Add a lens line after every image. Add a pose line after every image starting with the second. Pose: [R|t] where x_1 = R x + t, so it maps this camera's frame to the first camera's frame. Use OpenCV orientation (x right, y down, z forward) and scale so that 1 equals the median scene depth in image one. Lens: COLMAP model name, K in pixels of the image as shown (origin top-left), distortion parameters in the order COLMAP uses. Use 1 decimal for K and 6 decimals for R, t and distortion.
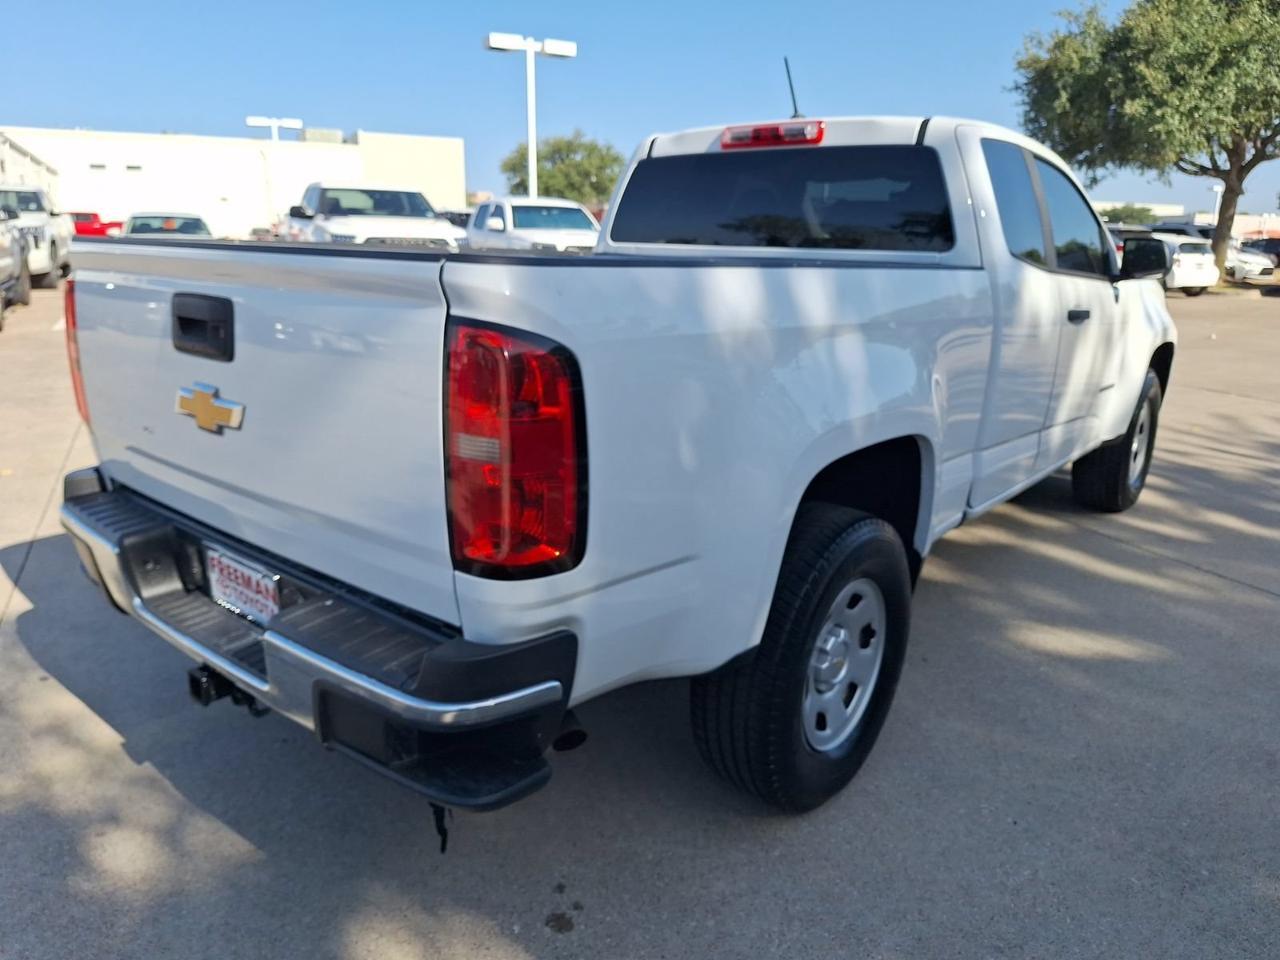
lens RADIAL K [[941.0, 0, 640.9], [0, 941.0, 485.4], [0, 0, 1]] dist [0.003395, -0.010762]
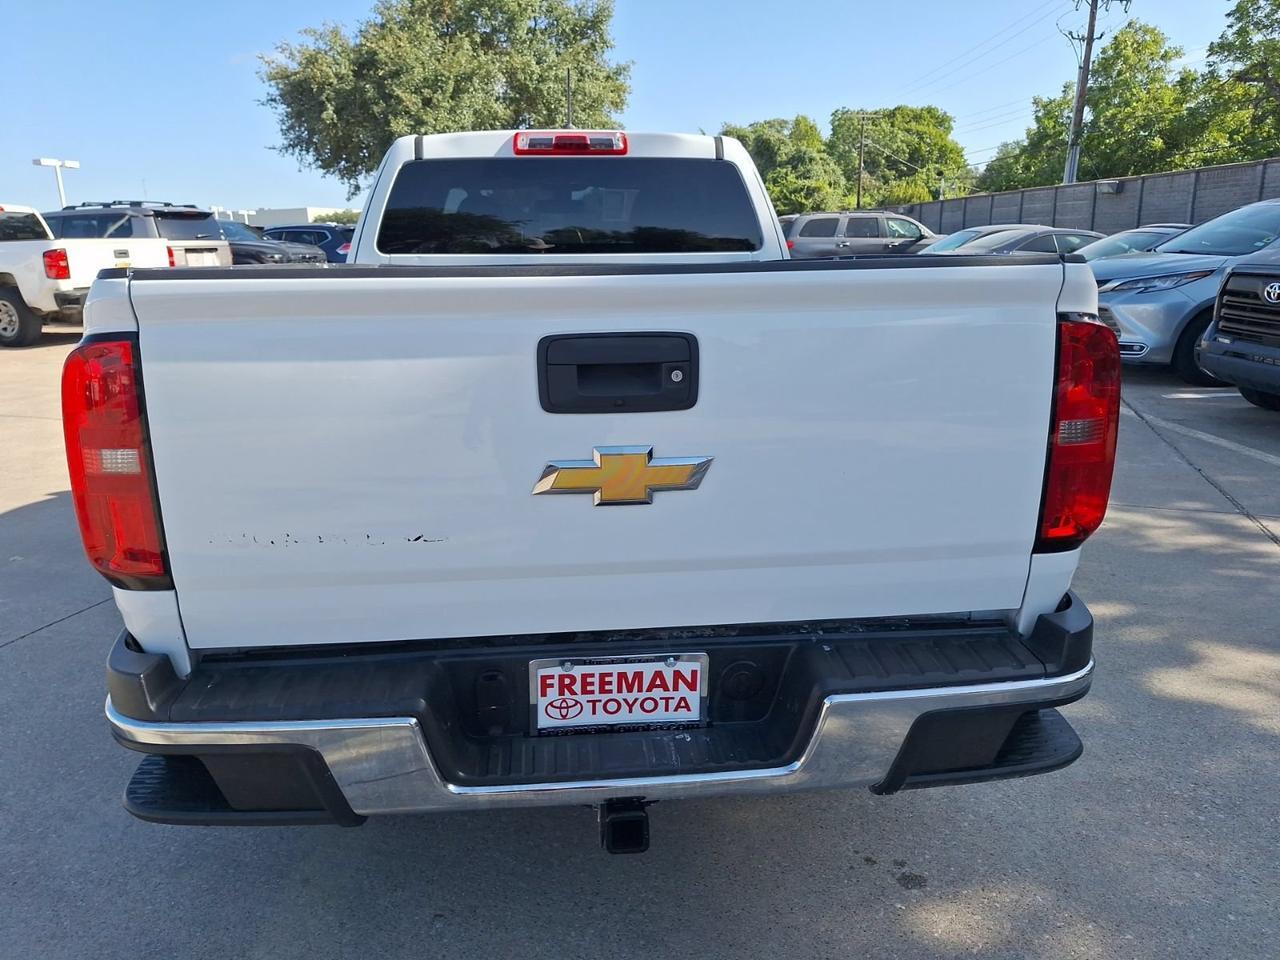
lens RADIAL K [[941.0, 0, 627.7], [0, 941.0, 468.0], [0, 0, 1]] dist [0.003395, -0.010762]
pose [[0.714390, -0.183235, 0.675331, -0.593697], [0.198900, 0.978471, 0.055082, -0.073684], [-0.670885, 0.094973, 0.735455, 0.246875]]
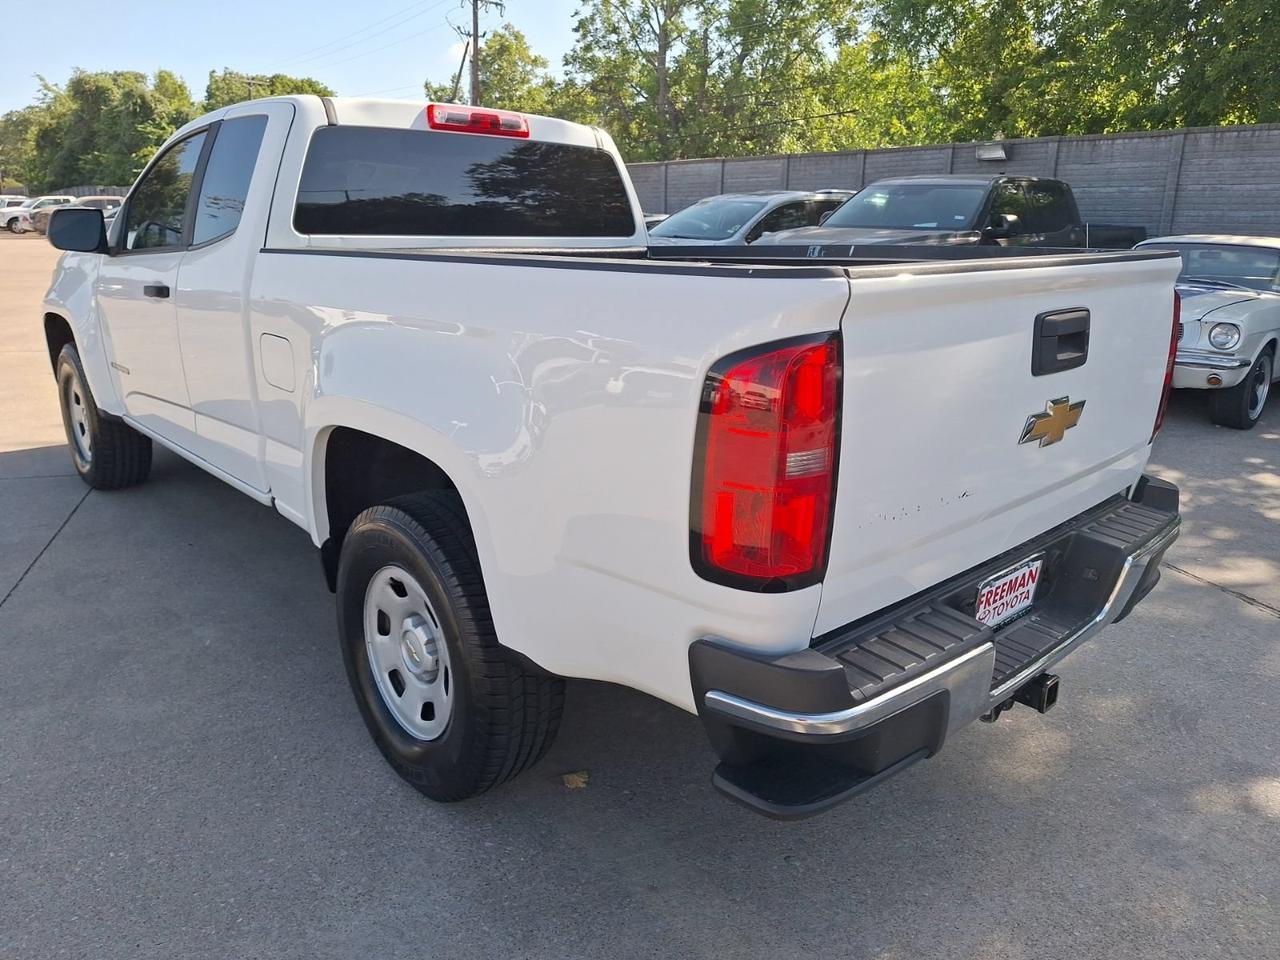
lens RADIAL K [[941.0, 0, 643.3], [0, 941.0, 467.6], [0, 0, 1]] dist [0.003395, -0.010762]
pose [[0.134350, -0.260552, 0.956066, -0.910251], [0.233275, 0.946015, 0.225032, -0.217965], [-0.963085, 0.192793, 0.187877, 0.742203]]
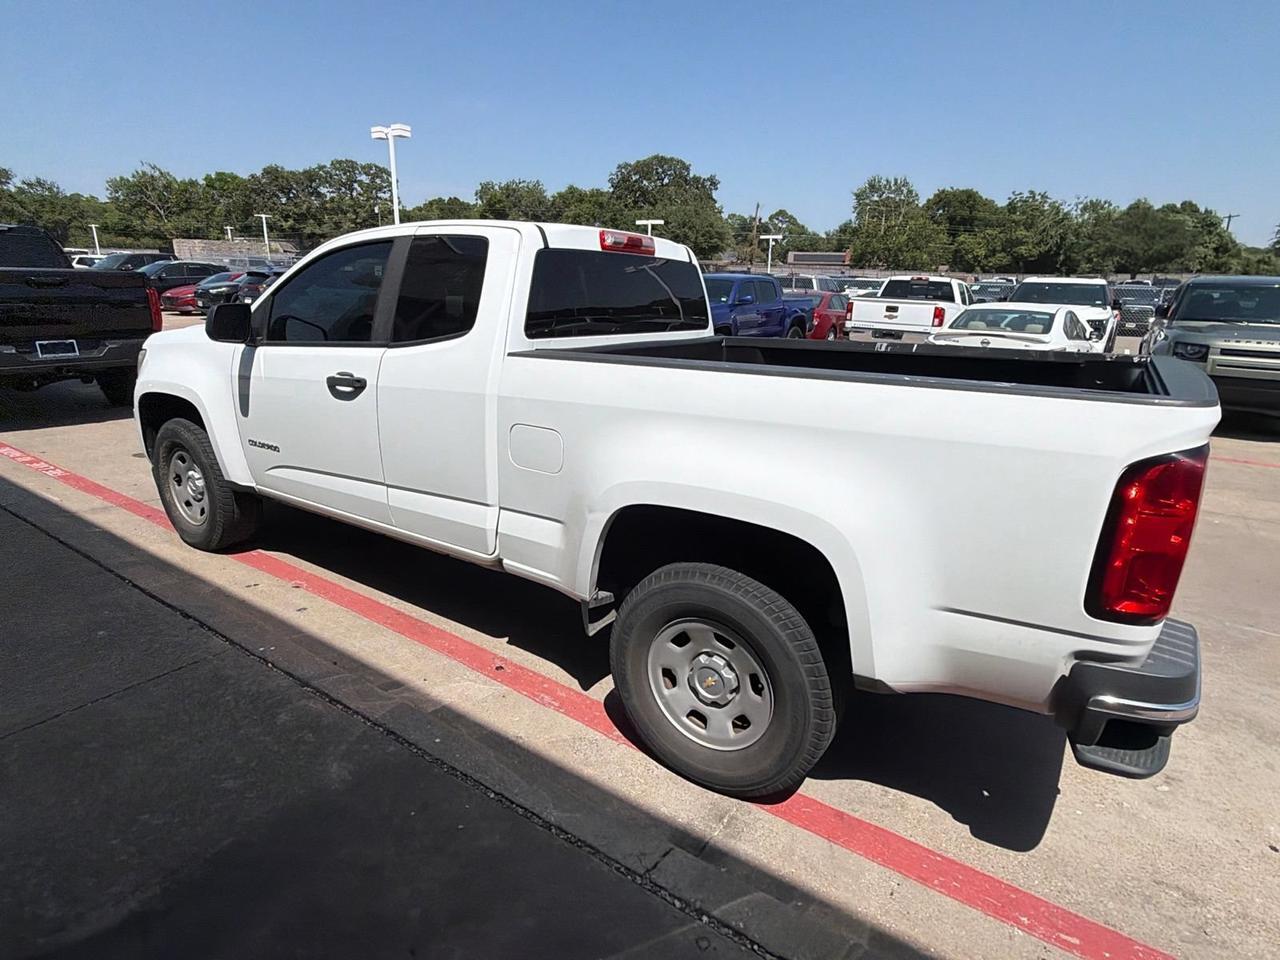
lens RADIAL K [[702.4, 0, 644.1], [0, 702.4, 490.7], [0, 0, 1]] dist [0.004881, -0.002260]
pose [[-0.095159, -0.288038, 0.952879, -0.878957], [0.222422, 0.926871, 0.302389, -0.357957], [-0.970295, 0.240716, -0.024134, 1.119779]]
